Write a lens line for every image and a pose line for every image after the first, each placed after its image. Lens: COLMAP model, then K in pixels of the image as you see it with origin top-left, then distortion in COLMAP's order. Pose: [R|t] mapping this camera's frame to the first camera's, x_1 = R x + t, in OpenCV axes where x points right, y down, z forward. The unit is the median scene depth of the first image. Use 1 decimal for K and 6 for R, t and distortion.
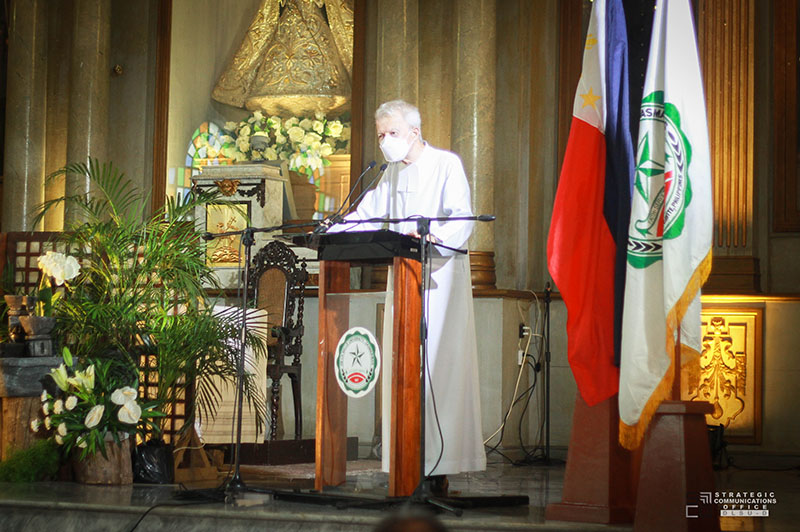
lens RADIAL K [[3470.6, 0, 400.0], [0, 3470.6, 266.0], [0, 0, 1]] dist [0.183323, 1.435192]
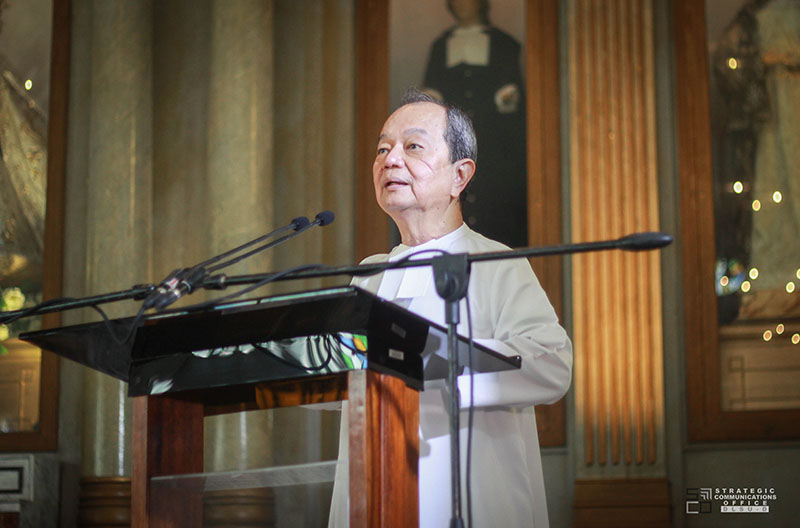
lens RADIAL K [[2227.9, 0, 400.0], [0, 2227.9, 264.0], [0, 0, 1]] dist [-0.033262, -0.368684]
pose [[0.976789, 0.015619, 0.213632, -0.039099], [0.015536, 0.989545, -0.143382, 0.016834], [-0.213638, 0.143373, 0.966335, 0.590914]]
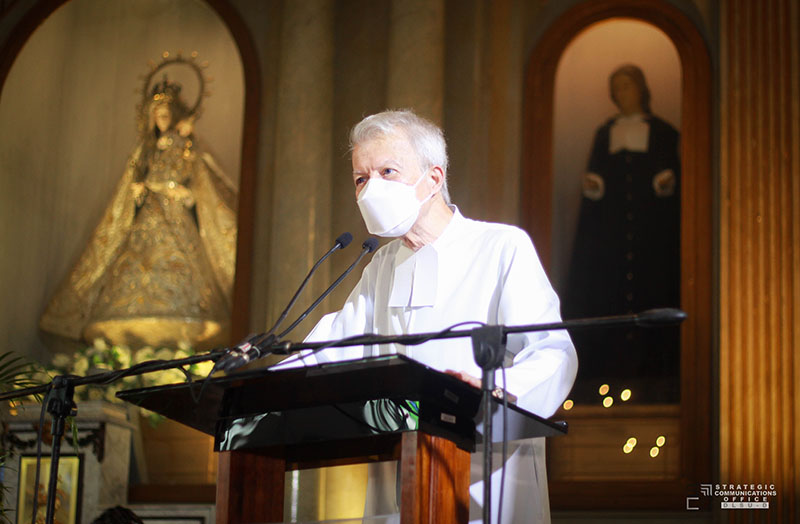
lens RADIAL K [[2087.7, 0, 400.0], [0, 2087.7, 262.0], [0, 0, 1]] dist [-0.100267, -0.429319]
pose [[0.994830, 0.035548, 0.095131, -0.021146], [-0.018119, 0.983837, -0.178149, 0.017438], [-0.099926, 0.175504, 0.979394, 0.584989]]
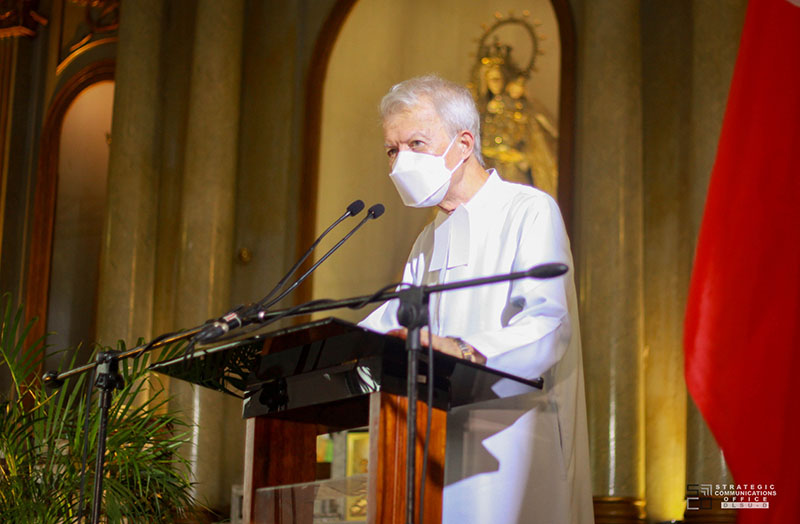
lens RADIAL K [[2267.0, 0, 449.9], [0, 2267.0, 262.2], [0, 0, 1]] dist [-0.078152, -0.256370]
pose [[0.984995, -0.018572, -0.171580, 0.044974], [-0.008653, 0.987628, -0.156575, 0.020093], [0.172365, 0.155710, 0.972648, 0.565108]]
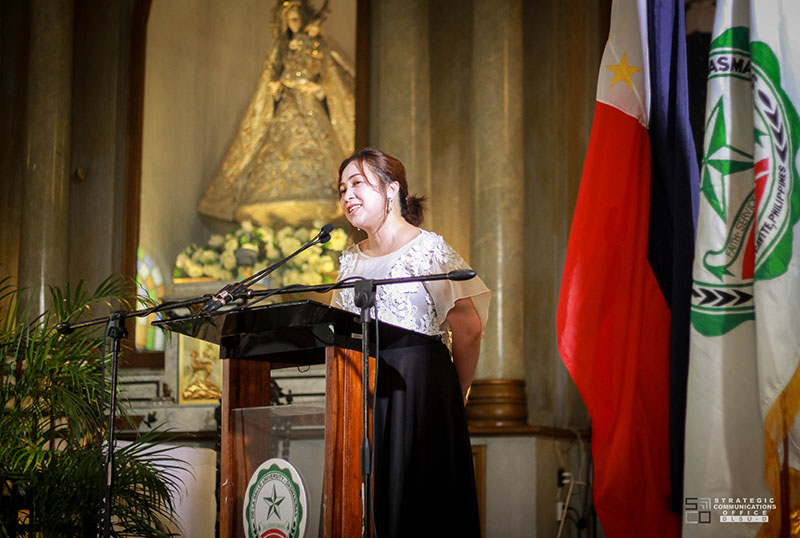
lens RADIAL K [[2454.3, 0, 400.0], [0, 2454.3, 269.0], [0, 0, 1]] dist [-0.045622, -1.244974]
pose [[0.998578, -0.014601, -0.051265, 0.027741], [0.010544, 0.996855, -0.078541, 0.014677], [0.052250, 0.077889, 0.995592, 0.429197]]
